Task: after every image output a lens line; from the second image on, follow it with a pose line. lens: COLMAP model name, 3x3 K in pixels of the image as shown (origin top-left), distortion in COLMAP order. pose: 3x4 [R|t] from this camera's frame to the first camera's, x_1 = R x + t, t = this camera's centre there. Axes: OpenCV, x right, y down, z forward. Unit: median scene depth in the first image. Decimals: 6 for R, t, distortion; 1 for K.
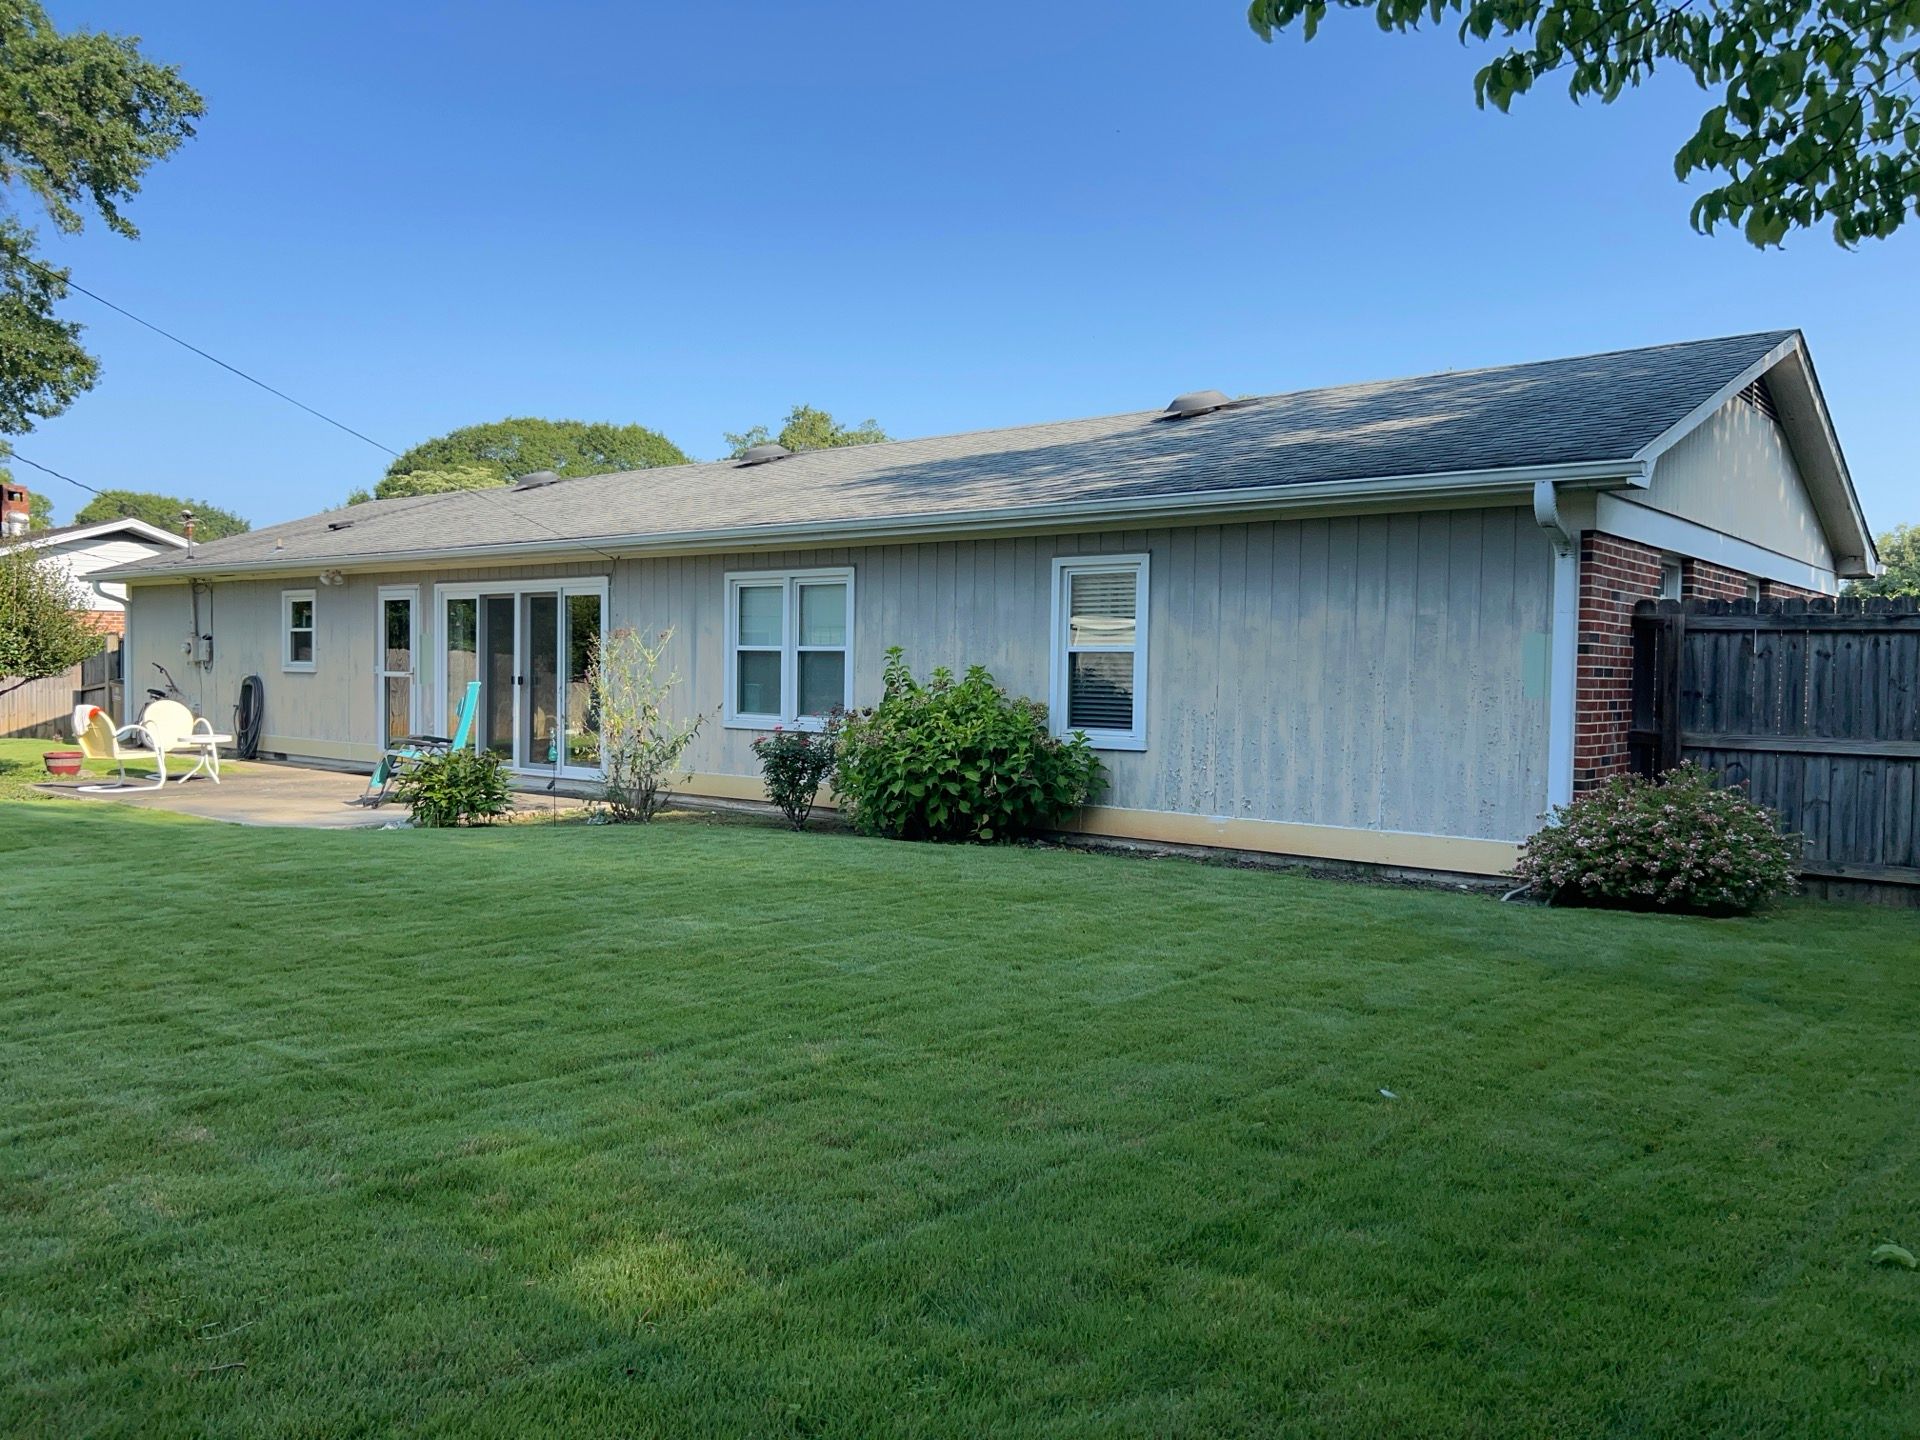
lens RADIAL K [[1448.0, 0, 960.0], [0, 1448.0, 720.0], [0, 0, 1]] dist [0.163185, -0.462425]
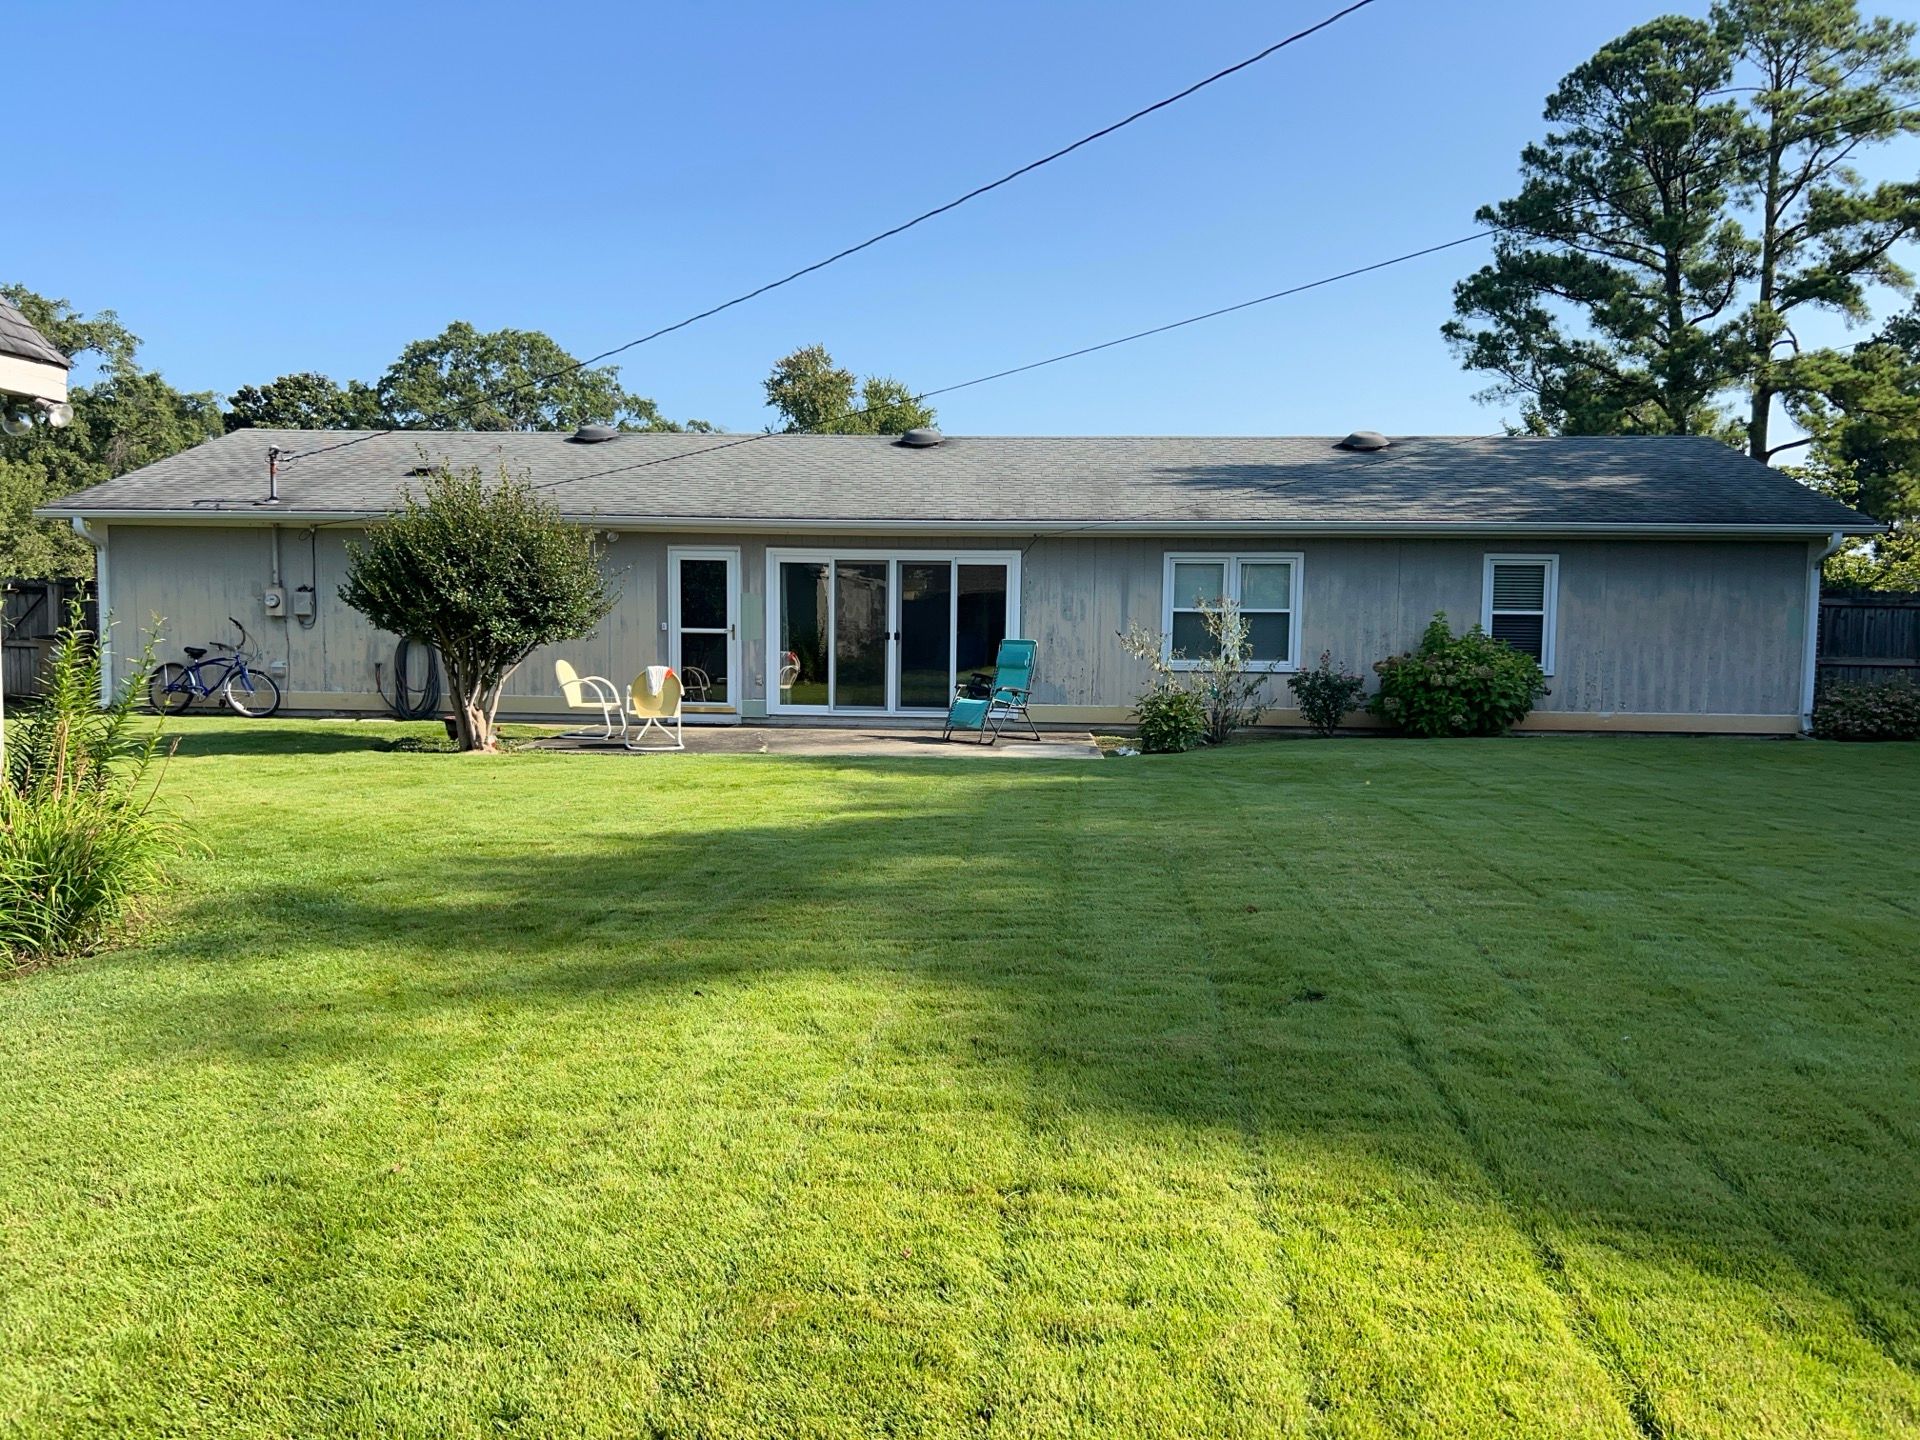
lens RADIAL K [[1437.2, 0, 960.0], [0, 1437.2, 720.0], [0, 0, 1]] dist [0.136776, -0.338876]
pose [[0.811936, -0.051855, 0.581439, -1.355769], [0.020989, 0.997996, 0.059697, -0.040428], [-0.583370, -0.036266, 0.811397, 0.063658]]
